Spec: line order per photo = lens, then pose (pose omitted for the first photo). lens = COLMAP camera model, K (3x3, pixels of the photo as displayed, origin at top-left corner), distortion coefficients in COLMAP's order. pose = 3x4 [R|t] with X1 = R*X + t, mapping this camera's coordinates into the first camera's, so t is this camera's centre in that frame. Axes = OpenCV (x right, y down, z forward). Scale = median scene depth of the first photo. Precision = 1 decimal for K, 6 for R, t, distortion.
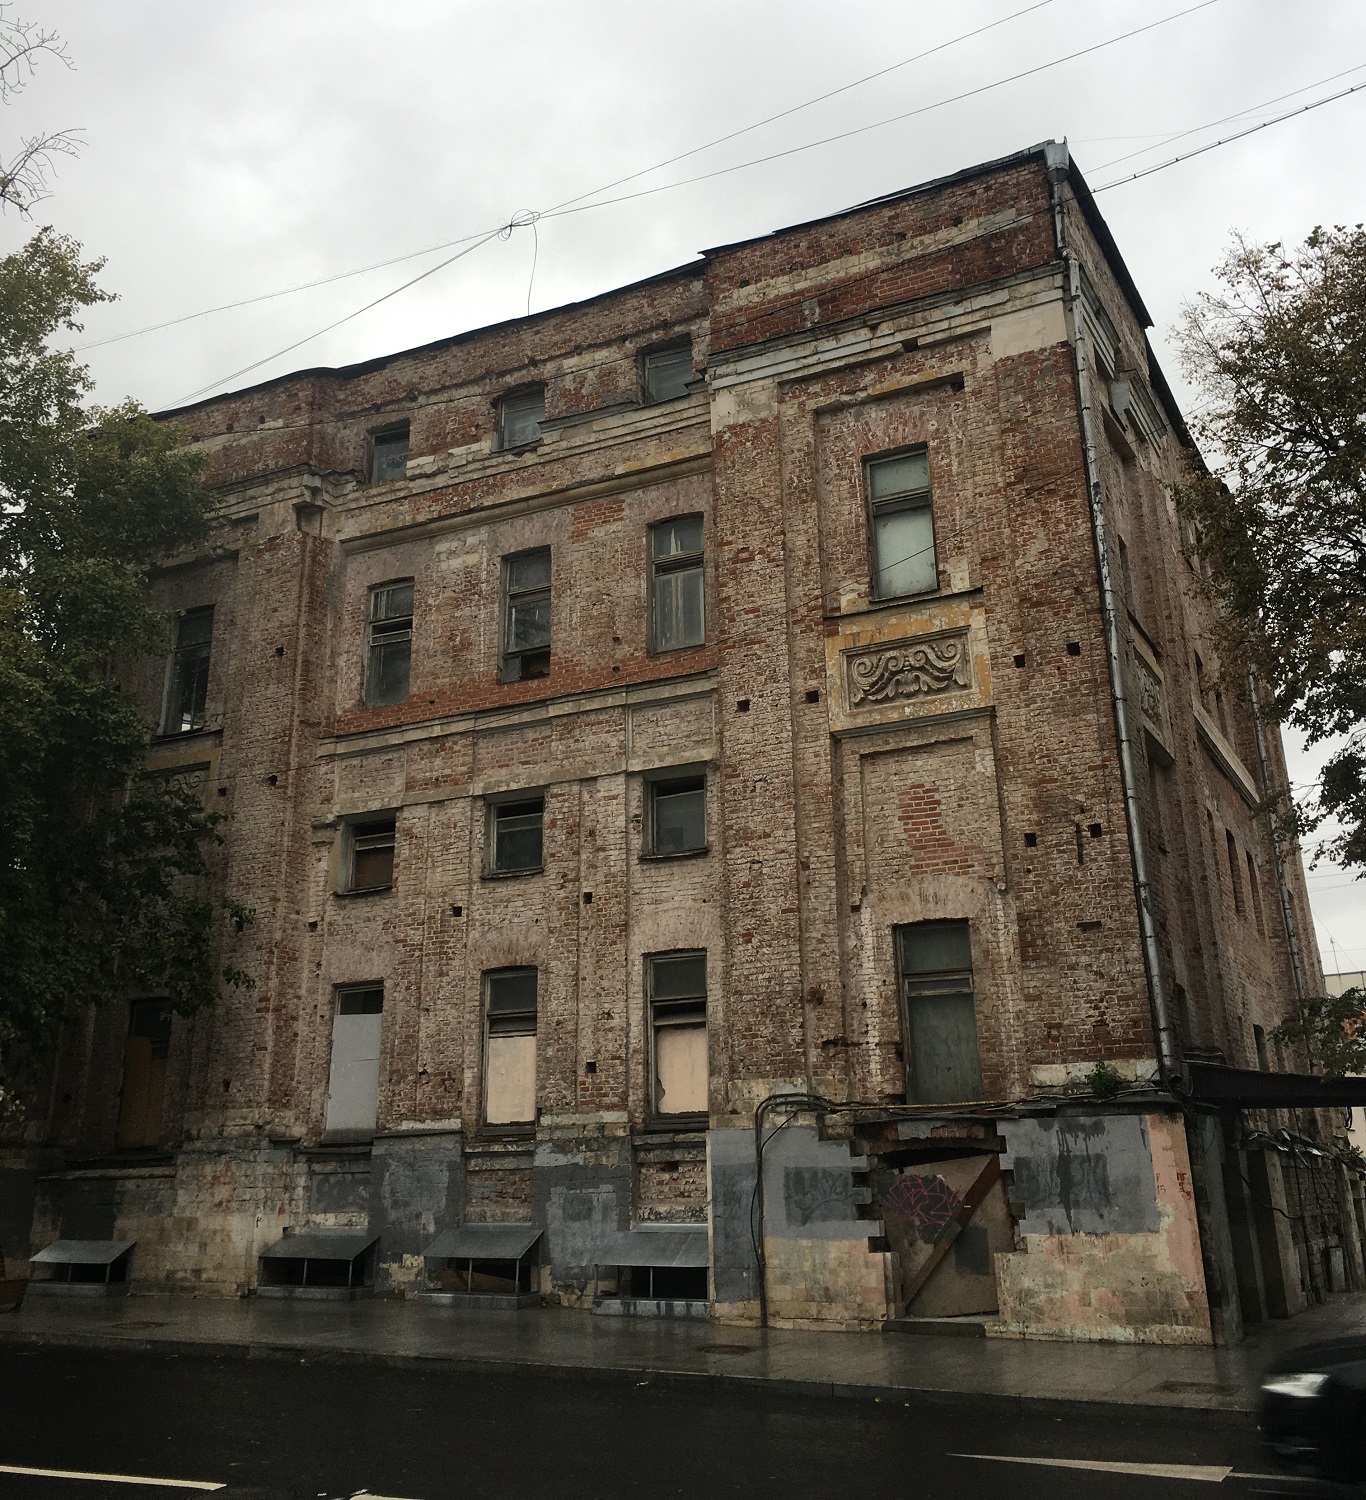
lens RADIAL K [[1534.6, 0, 691.2], [0, 1534.6, 595.5], [0, 0, 1]] dist [0.078691, -0.096191]
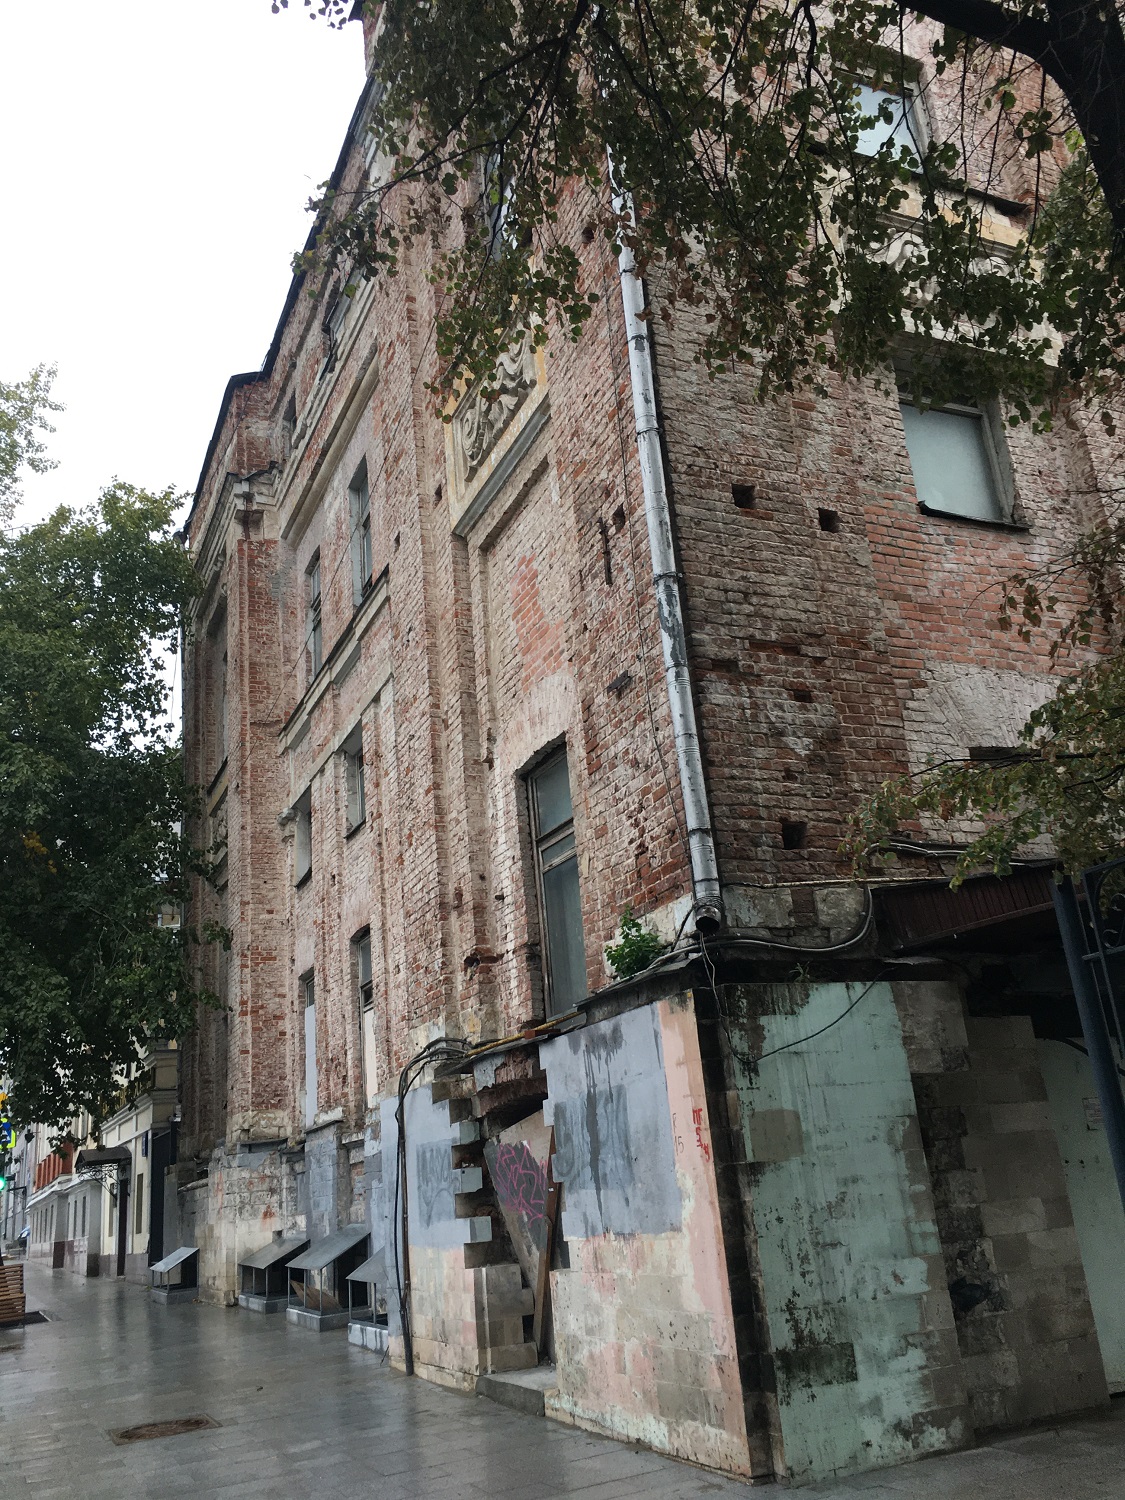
lens RADIAL K [[1269.2, 0, 562.5], [0, 1269.2, 750.0], [0, 0, 1]] dist [0.084379, -0.107830]
pose [[0.777924, -0.252193, -0.575529, 0.409963], [0.291213, 0.956320, -0.025431, 0.199277], [0.556803, -0.147818, 0.817386, 0.507339]]
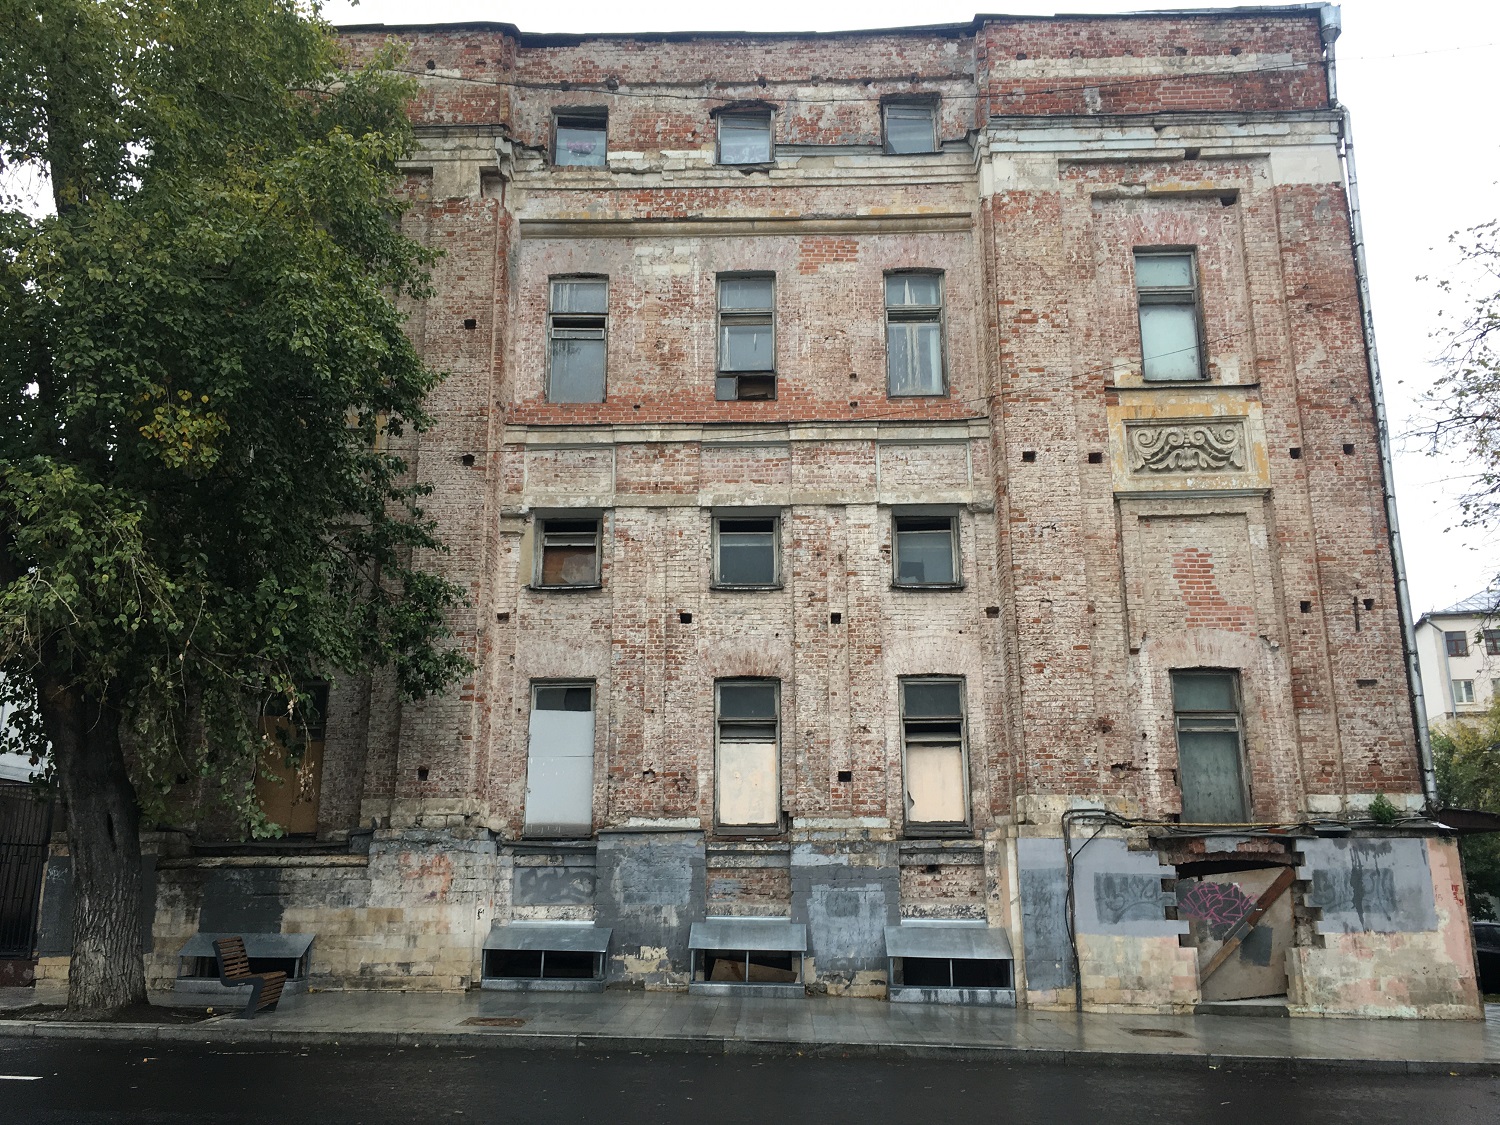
lens RADIAL K [[1269.2, 0, 750.0], [0, 1269.2, 562.5], [0, 0, 1]] dist [0.084379, -0.107830]
pose [[0.903385, 0.123112, 0.410779, -0.477044], [-0.166893, 0.983319, 0.072326, 0.108314], [-0.395023, -0.133894, 0.908862, 0.254587]]
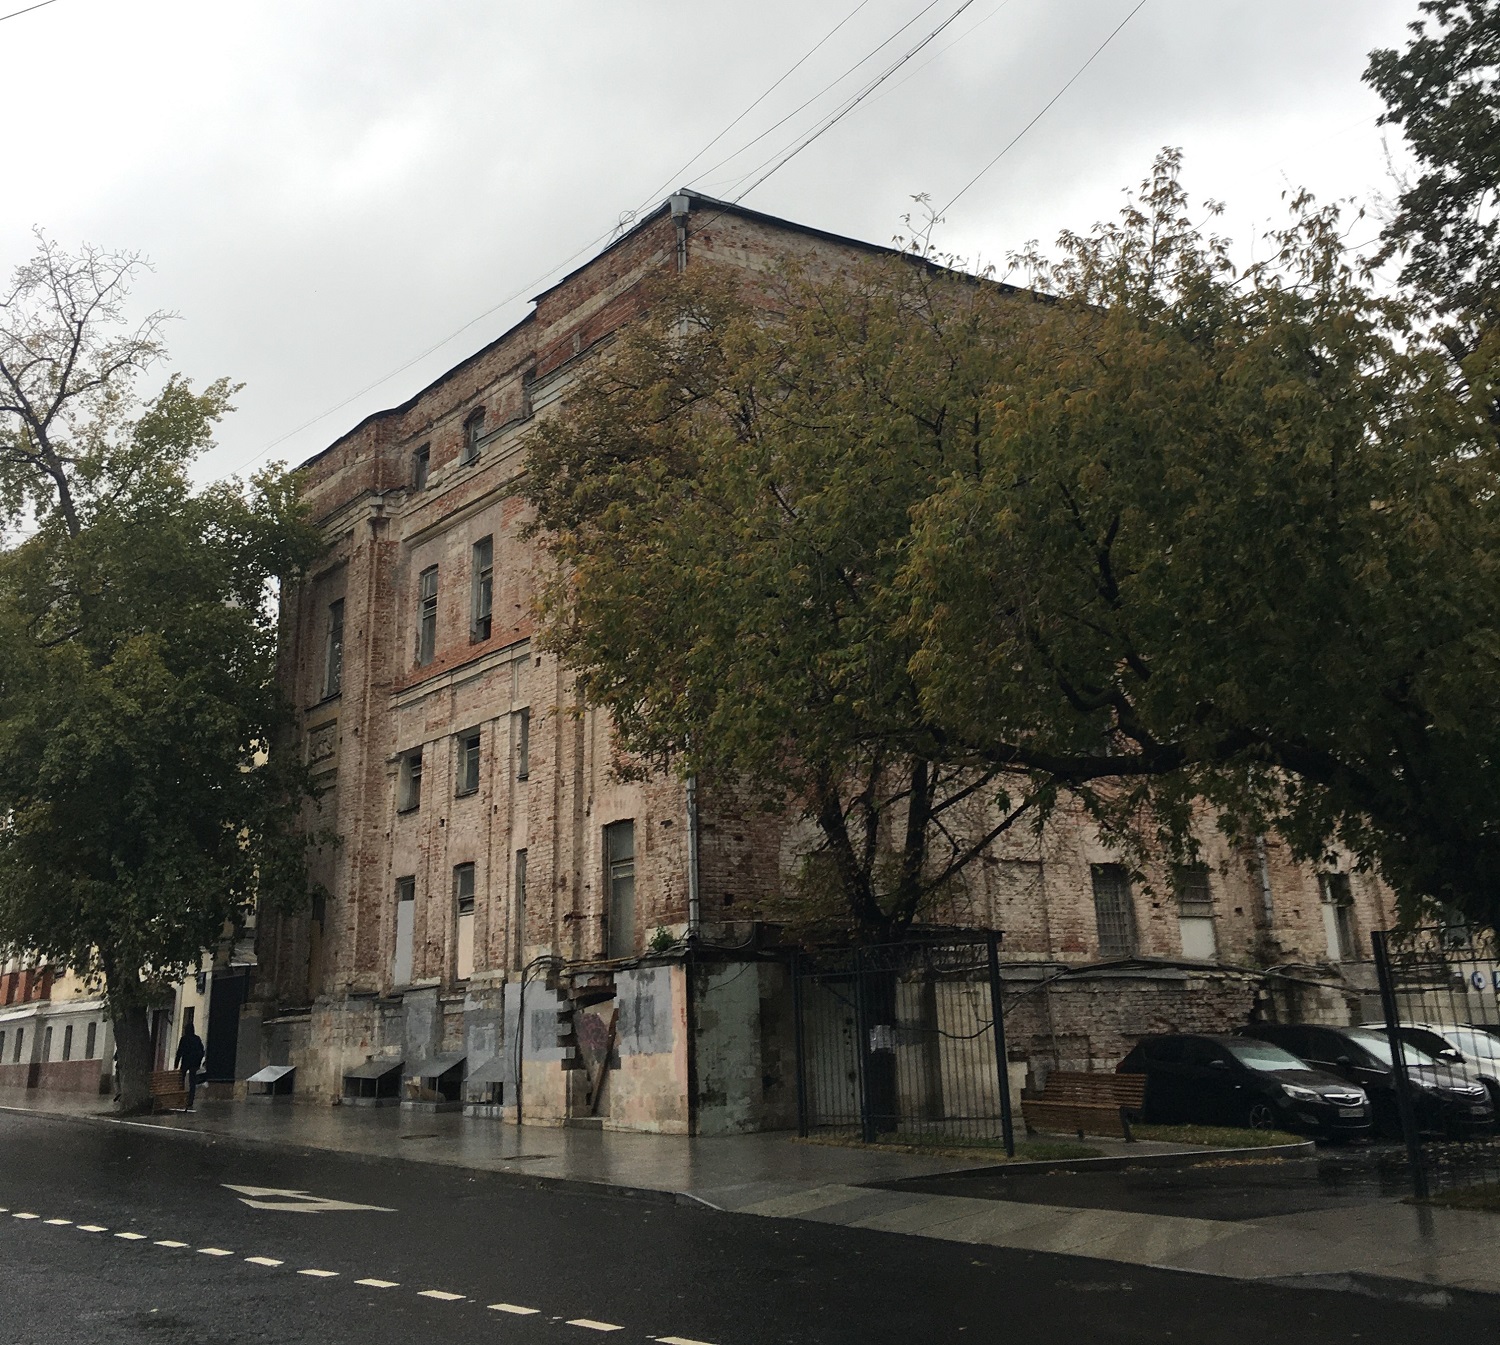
lens RADIAL K [[1684.6, 0, 757.5], [0, 1684.6, 357.6], [0, 0, 1]] dist [0.114914, -0.172344]
pose [[0.883624, -0.185314, -0.429962, 0.855363], [0.185974, 0.981702, -0.040915, -0.089387], [0.429677, -0.043809, 0.901919, -0.229789]]
